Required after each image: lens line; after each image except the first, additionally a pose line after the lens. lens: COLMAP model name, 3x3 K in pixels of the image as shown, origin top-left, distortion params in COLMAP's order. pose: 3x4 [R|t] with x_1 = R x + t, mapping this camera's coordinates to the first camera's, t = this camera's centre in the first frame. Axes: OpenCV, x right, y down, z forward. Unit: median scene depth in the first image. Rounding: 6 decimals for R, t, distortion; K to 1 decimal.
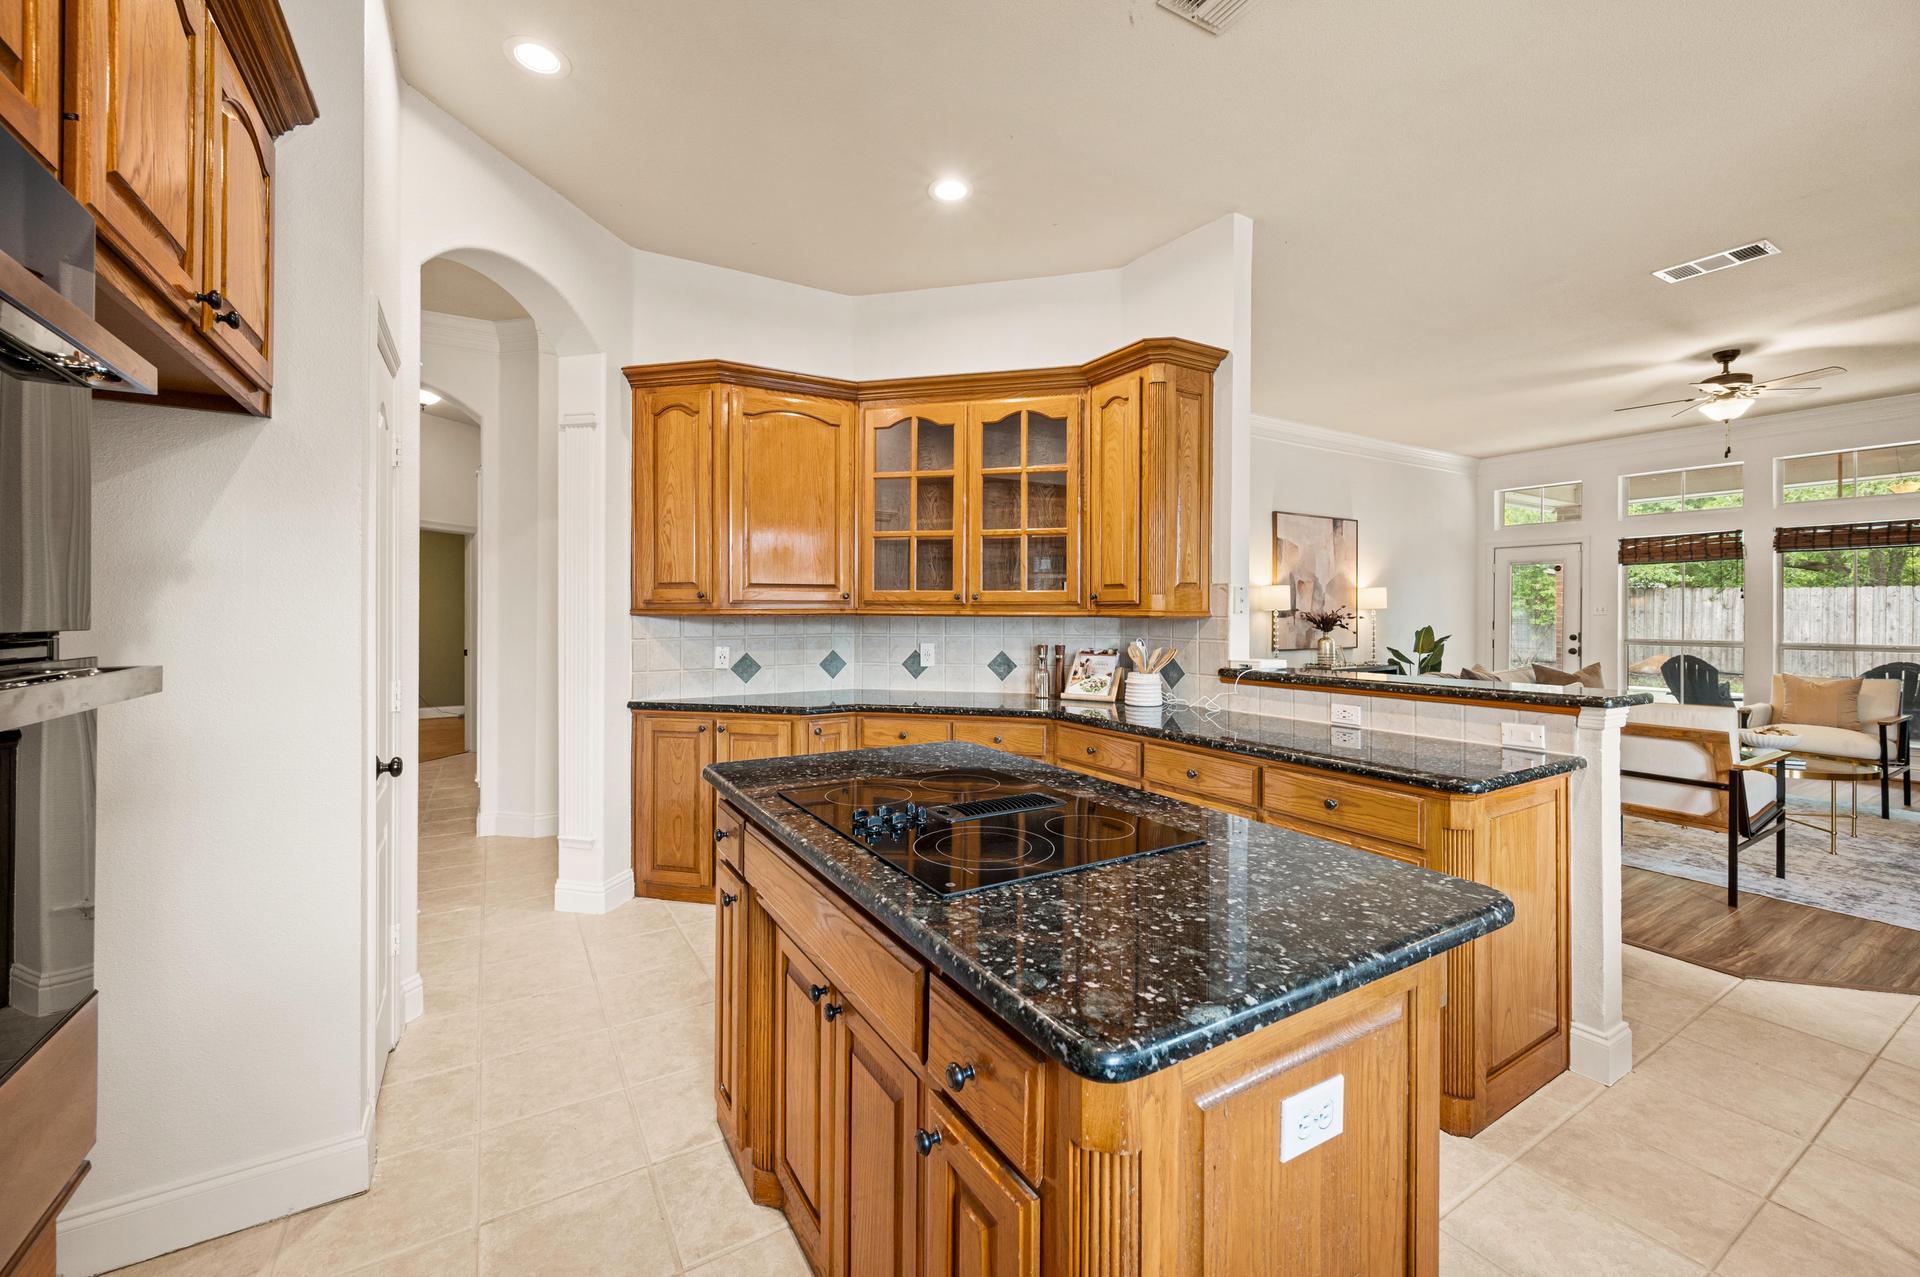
lens RADIAL K [[767.5, 0, 957.2], [0, 767.5, 613.1], [0, 0, 1]] dist [-0.000257, -0.000038]
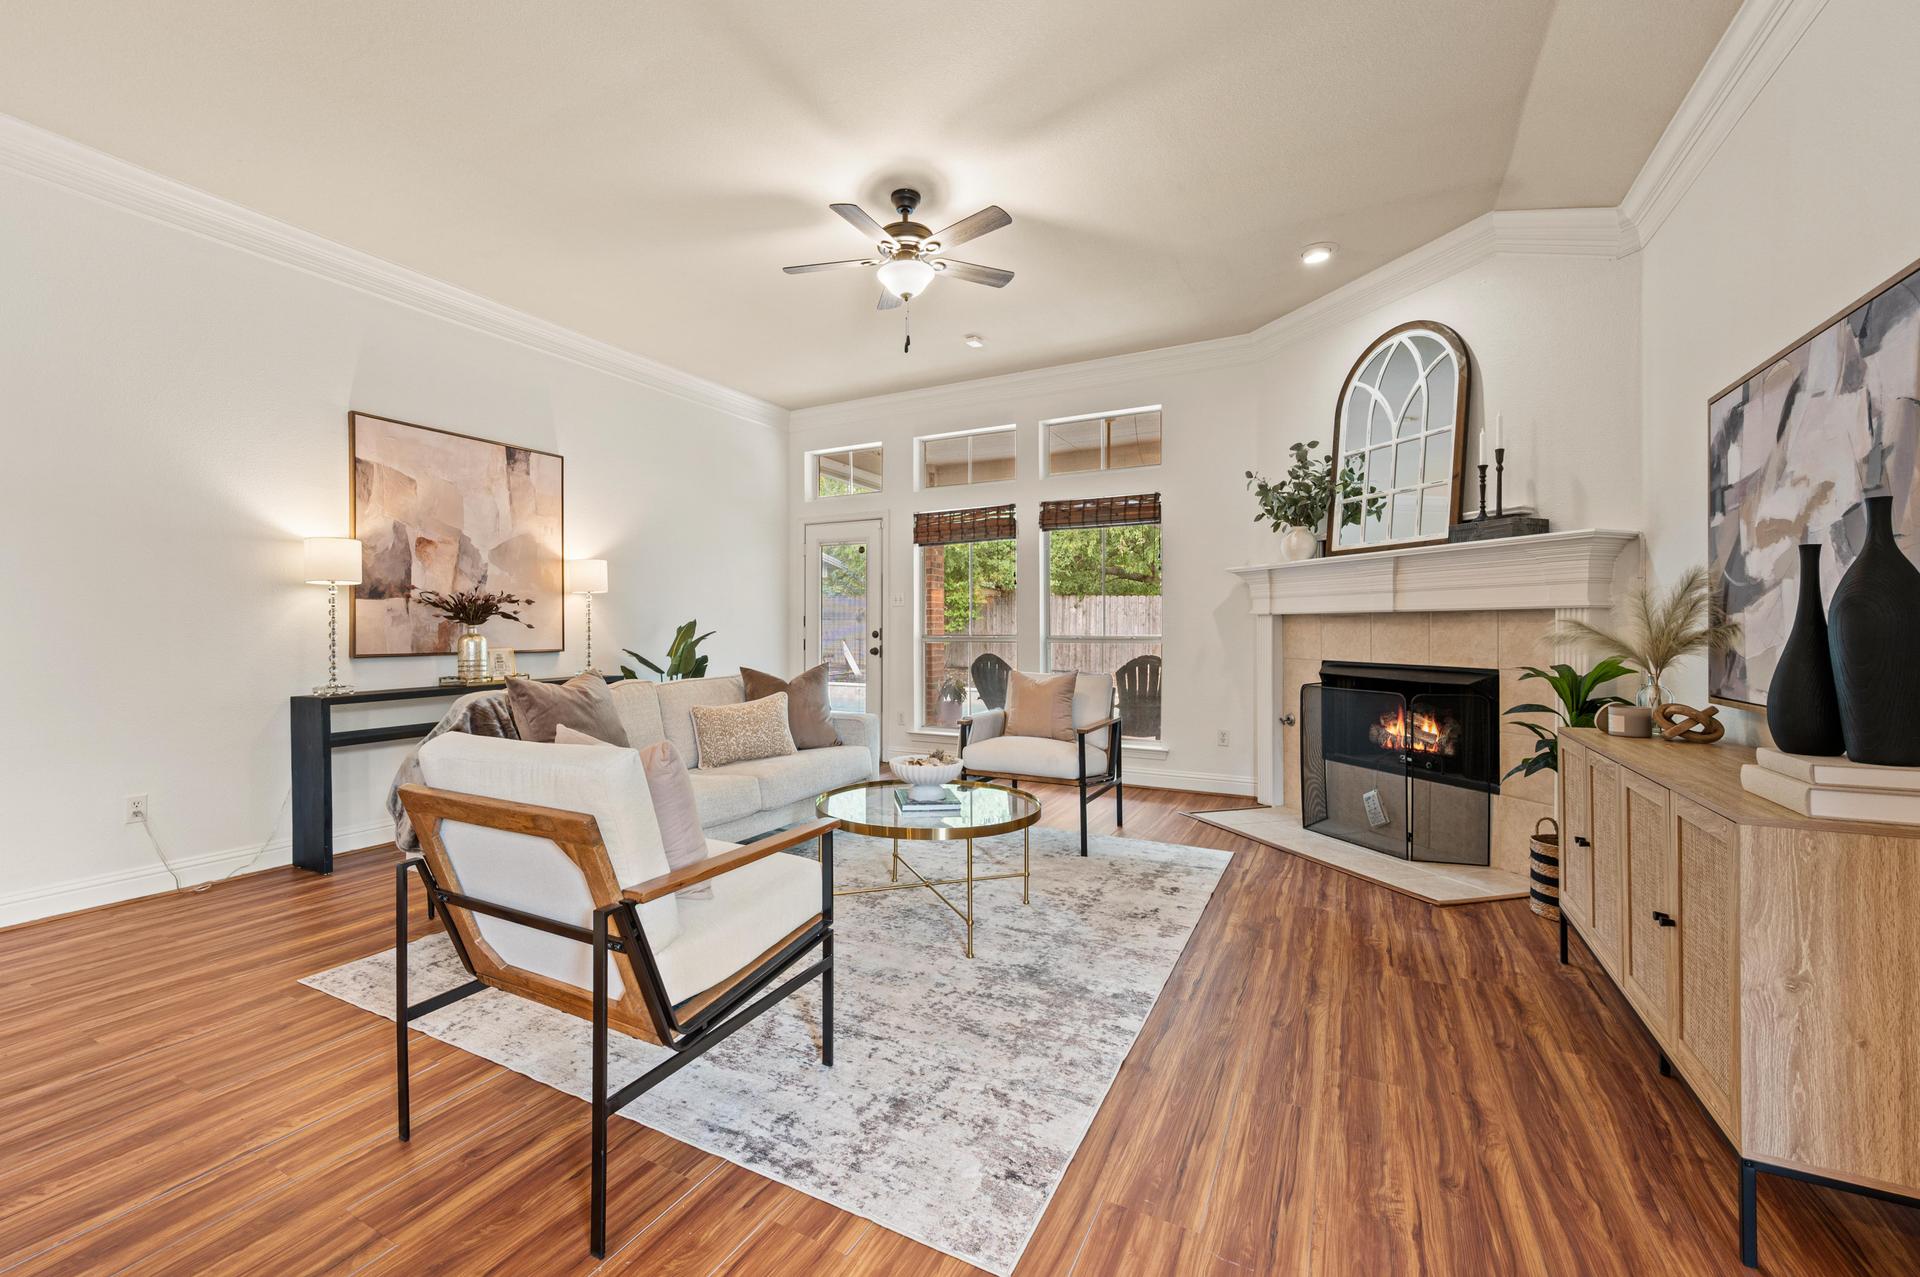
lens RADIAL K [[797.5, 0, 908.2], [0, 797.5, 634.7], [0, 0, 1]] dist [-0.000701, -0.000403]
pose [[0.870271, -0.006952, 0.492524, 0.860411], [0.003385, 0.999961, 0.008133, 0.052324], [-0.492562, -0.005411, 0.870261, 0.508653]]
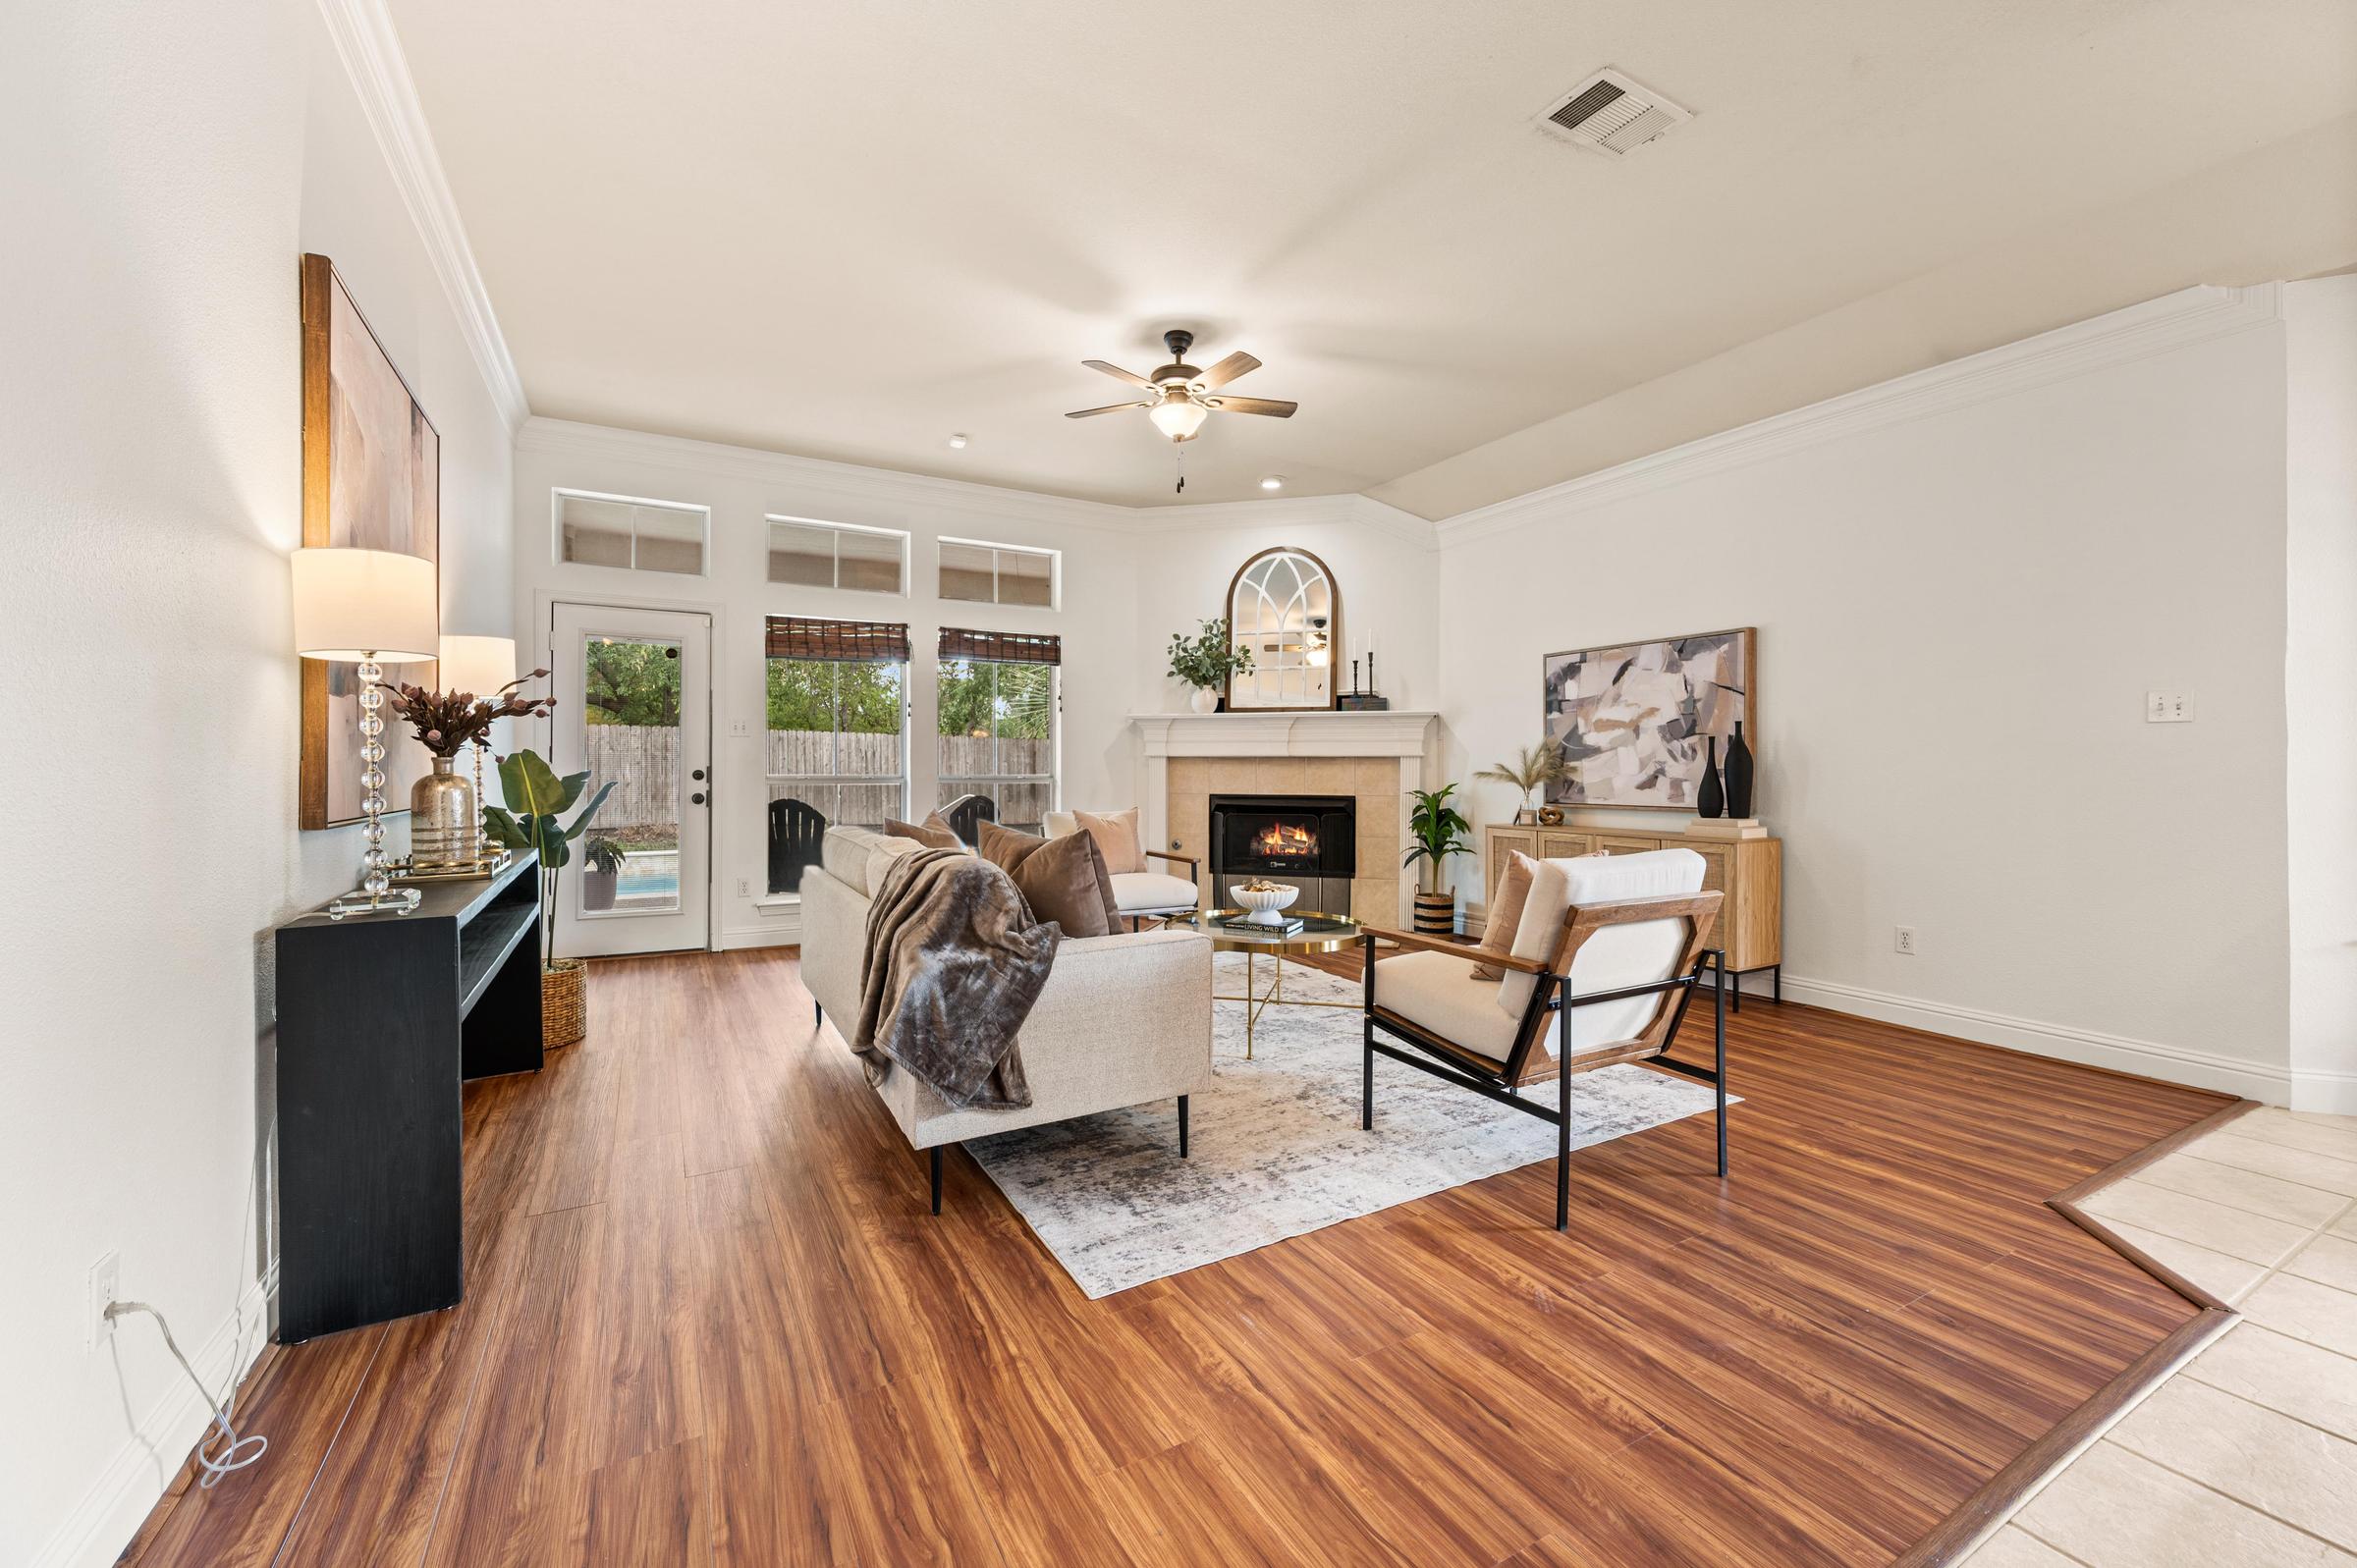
lens RADIAL K [[932.8, 0, 1173.7], [0, 932.8, 773.0], [0, 0, 1]] dist [0.000545, -0.000140]
pose [[0.033546, -0.005542, 0.999422, 0.232146], [-0.001409, 0.999983, 0.005592, 0.053500], [-0.999436, -0.001596, 0.033538, 1.277921]]
